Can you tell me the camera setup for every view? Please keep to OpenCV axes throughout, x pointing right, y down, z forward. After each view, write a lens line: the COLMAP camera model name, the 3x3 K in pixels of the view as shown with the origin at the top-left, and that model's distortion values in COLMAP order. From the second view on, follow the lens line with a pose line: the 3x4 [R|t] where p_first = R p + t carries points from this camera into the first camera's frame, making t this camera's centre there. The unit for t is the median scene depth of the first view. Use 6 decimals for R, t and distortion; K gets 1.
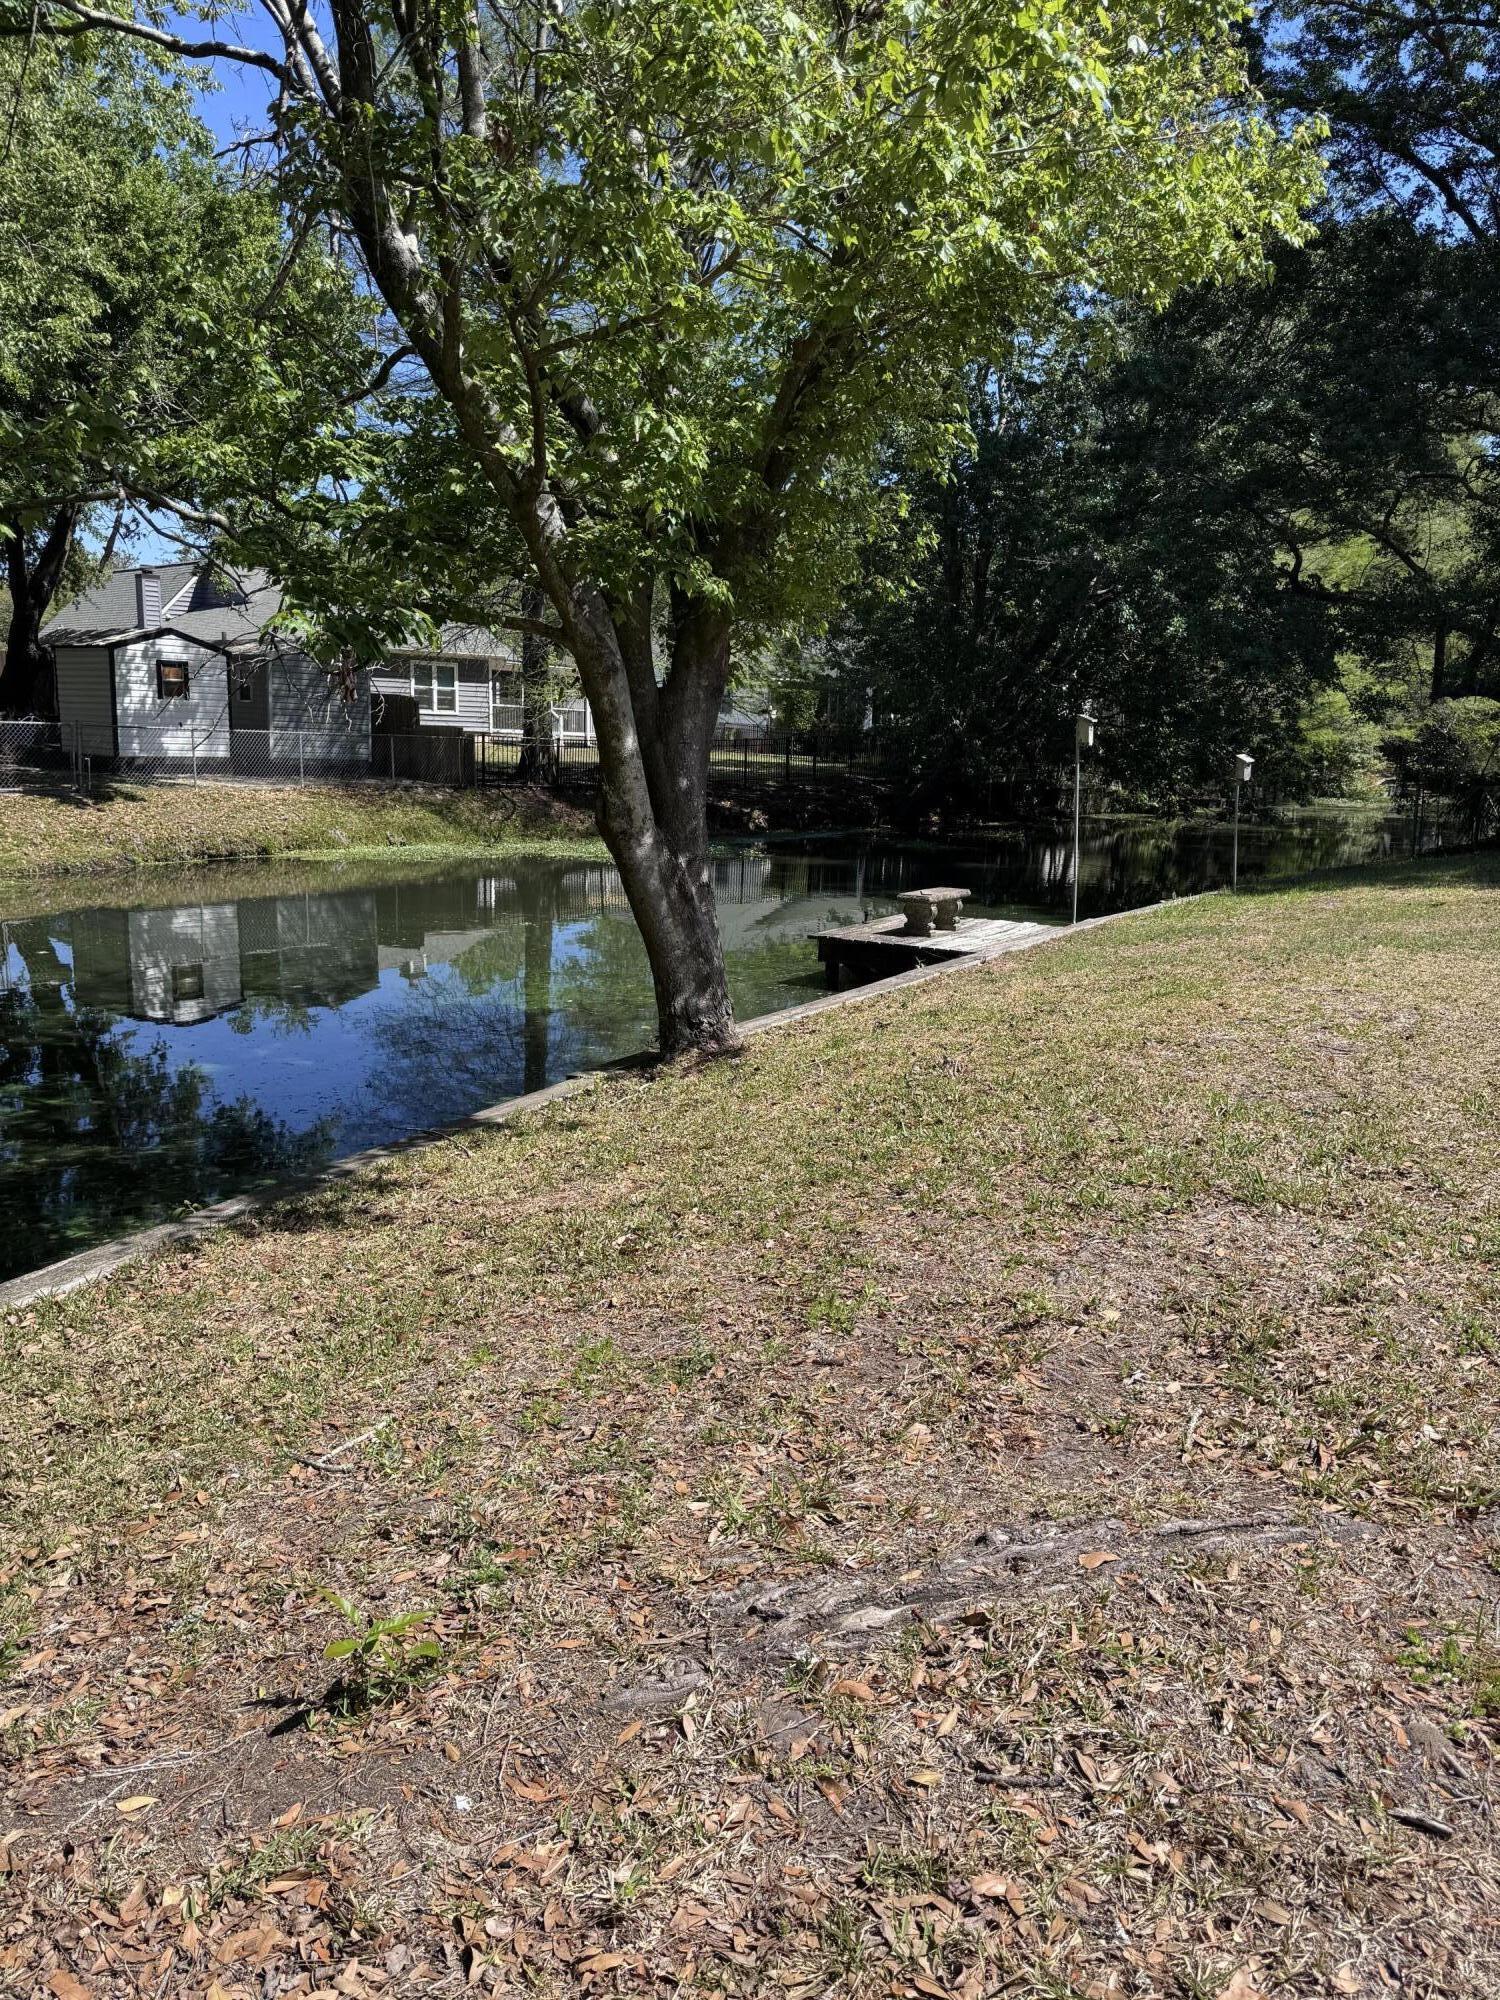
lens RADIAL K [[1404.2, 0, 749.0], [0, 1404.2, 1003.1], [0, 0, 1]] dist [-0.001064, -0.000596]
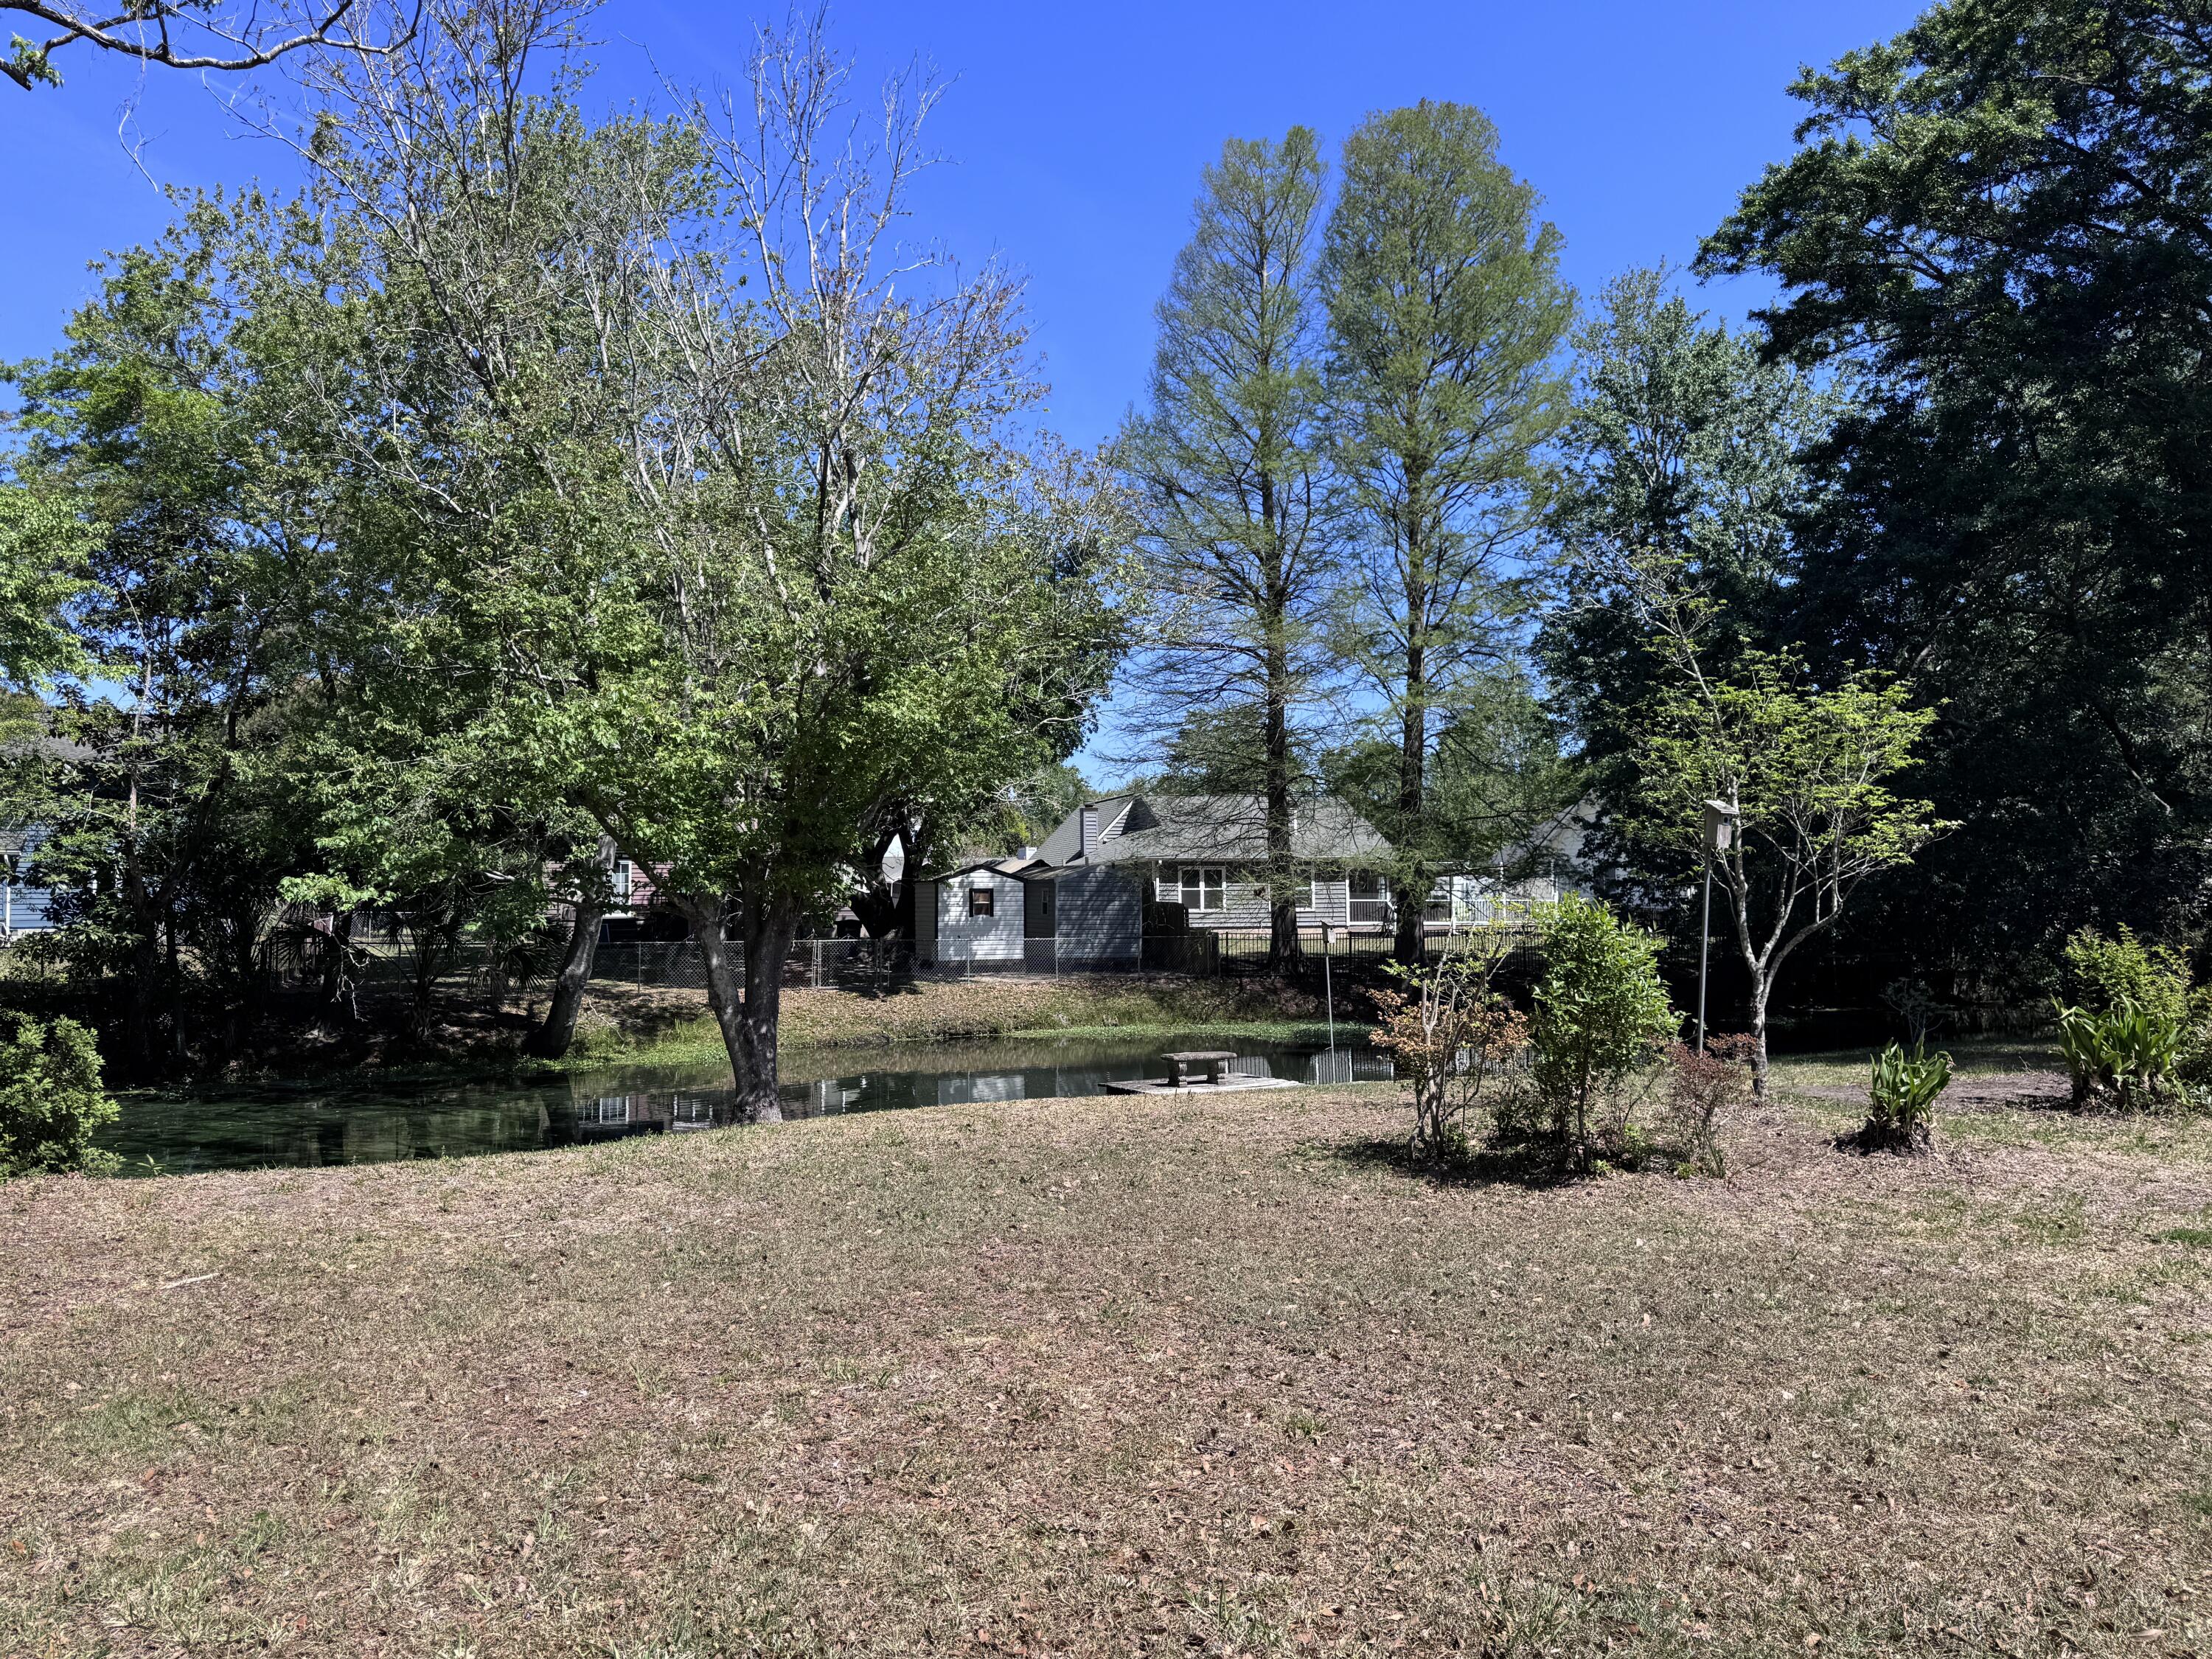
lens RADIAL K [[1553.0, 0, 1108.2], [0, 1553.0, 830.0], [0, 0, 1]] dist [-0.001064, -0.000596]
pose [[0.854967, -0.070884, -0.513817, 0.439305], [-0.056009, 0.972209, -0.227318, 0.028698], [0.515650, 0.223128, 0.827236, -0.159277]]
